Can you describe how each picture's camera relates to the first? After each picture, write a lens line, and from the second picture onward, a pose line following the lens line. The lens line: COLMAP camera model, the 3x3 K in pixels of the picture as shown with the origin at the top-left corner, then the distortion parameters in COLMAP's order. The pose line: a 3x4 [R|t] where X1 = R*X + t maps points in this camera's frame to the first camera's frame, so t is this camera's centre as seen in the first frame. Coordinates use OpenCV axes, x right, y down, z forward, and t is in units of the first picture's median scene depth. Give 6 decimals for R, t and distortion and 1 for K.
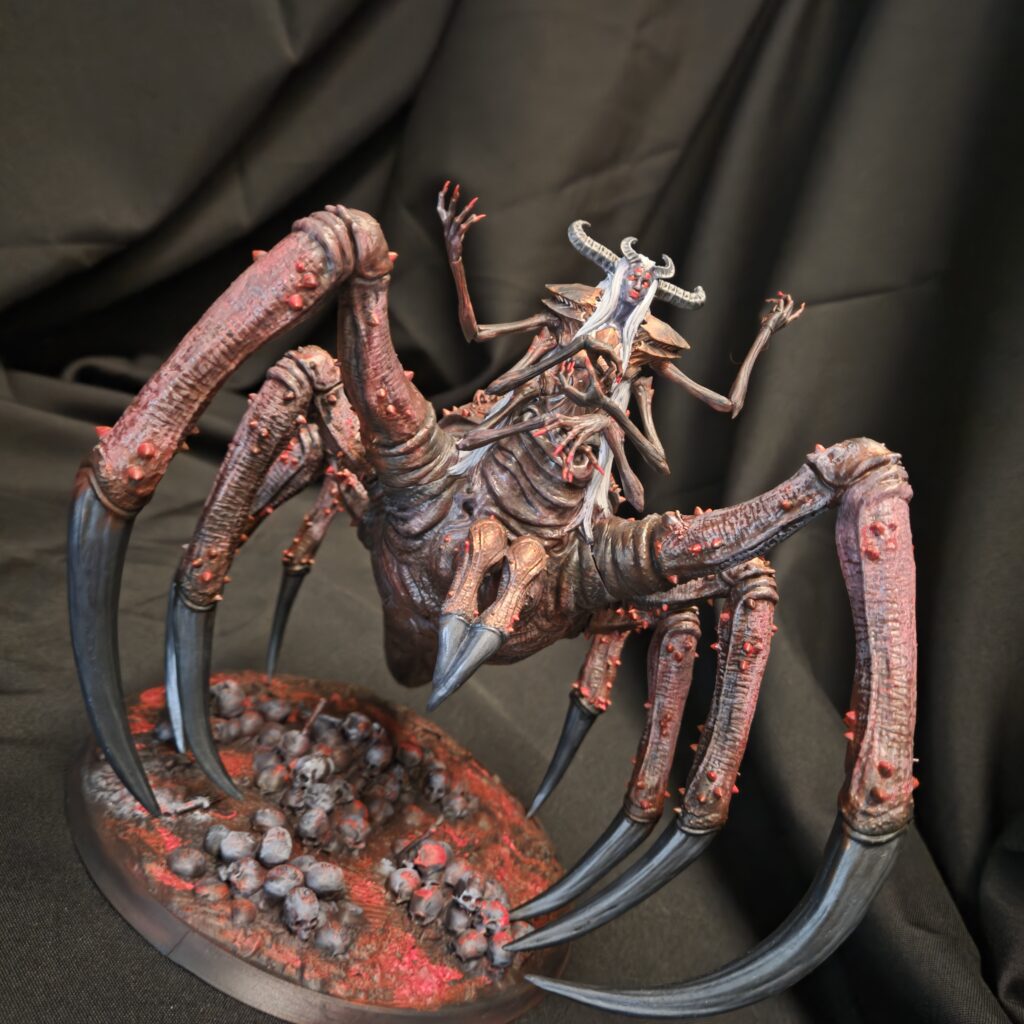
lens RADIAL K [[935.8, 0, 512.0], [0, 935.8, 512.0], [0, 0, 1]] dist [0.068025, -0.125382]
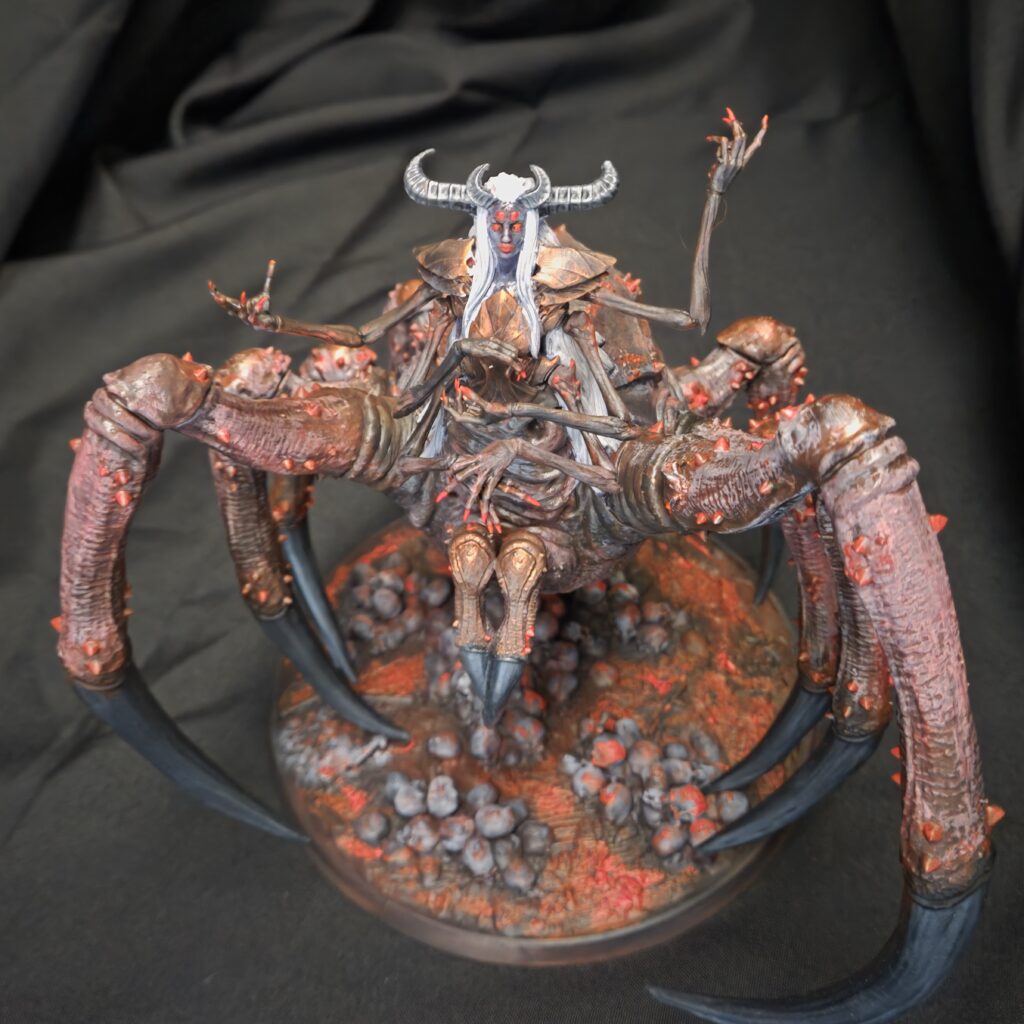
lens RADIAL K [[1194.3, 0, 475.9], [0, 1194.3, 360.9], [0, 0, 1]] dist [0.075513, -0.114560]
pose [[0.856208, -0.254769, -0.449445, 0.493849], [0.416064, 0.855756, 0.307528, -0.439575], [0.306267, -0.450306, 0.838705, 0.148021]]
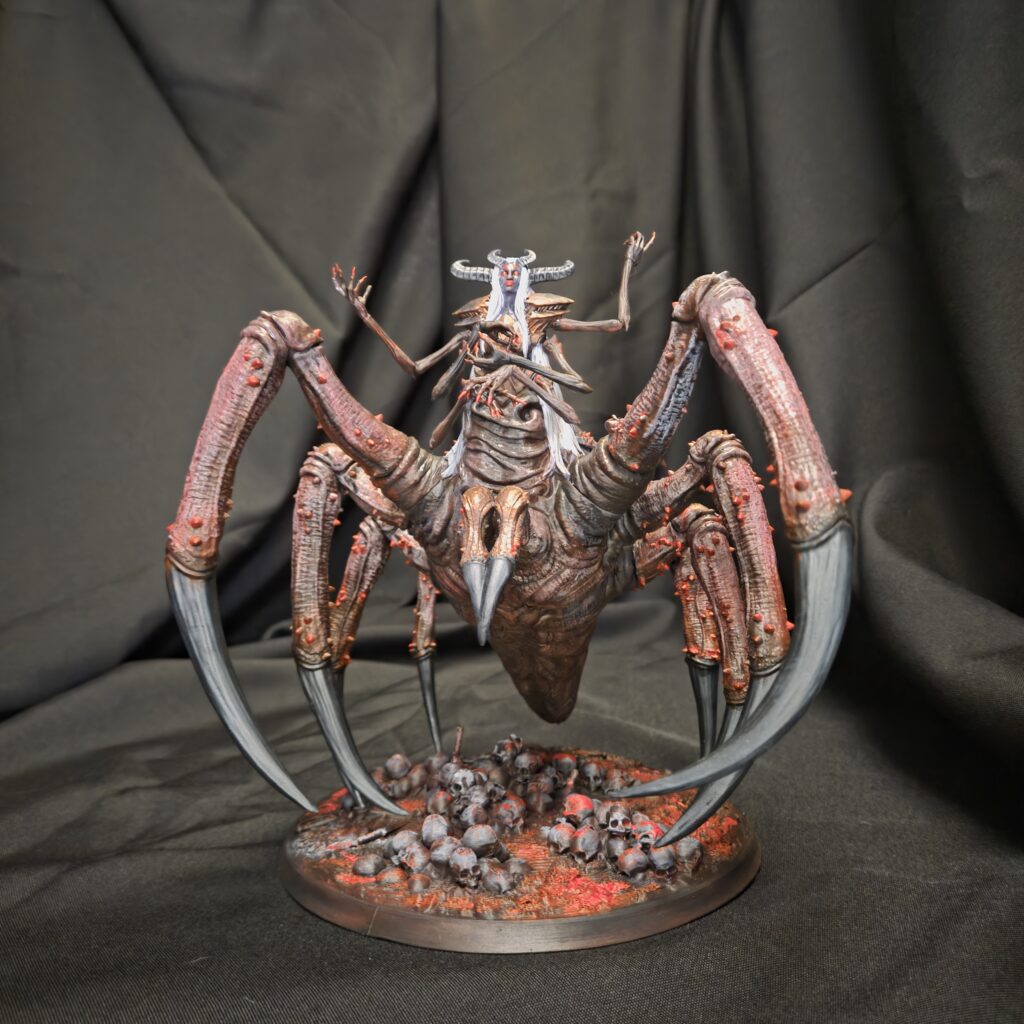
lens RADIAL K [[919.0, 0, 512.0], [0, 919.0, 512.0], [0, 0, 1]] dist [0.051312, 0.001267]
pose [[0.882250, -0.435093, -0.179804, 0.213934], [0.377660, 0.882120, -0.281491, 0.379029], [0.281083, 0.180441, 0.942567, -0.116134]]
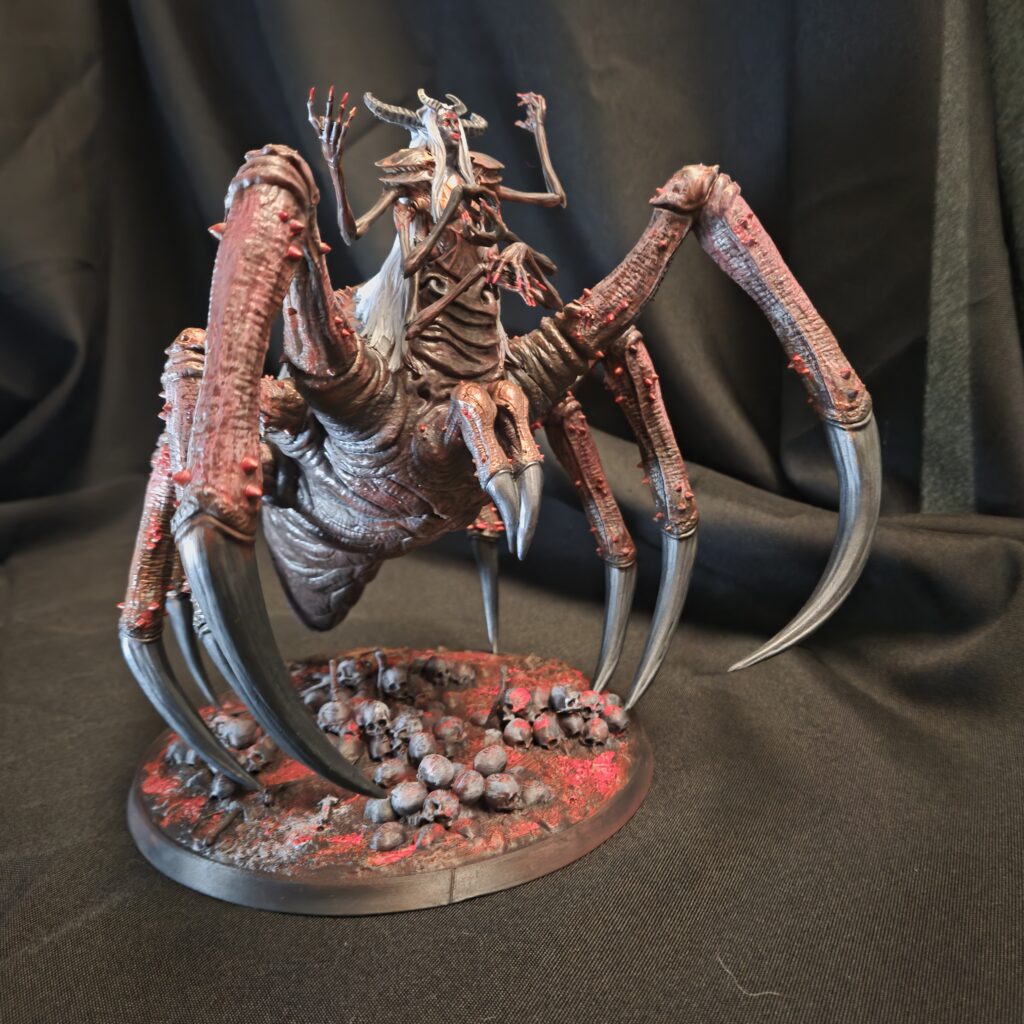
lens RADIAL K [[949.3, 0, 509.2], [0, 949.3, 499.8], [0, 0, 1]] dist [0.028939, -0.005955]
pose [[0.720788, -0.541720, 0.432439, -0.501582], [0.491473, 0.839347, 0.232272, -0.102240], [-0.488793, 0.045113, 0.871232, 0.039887]]
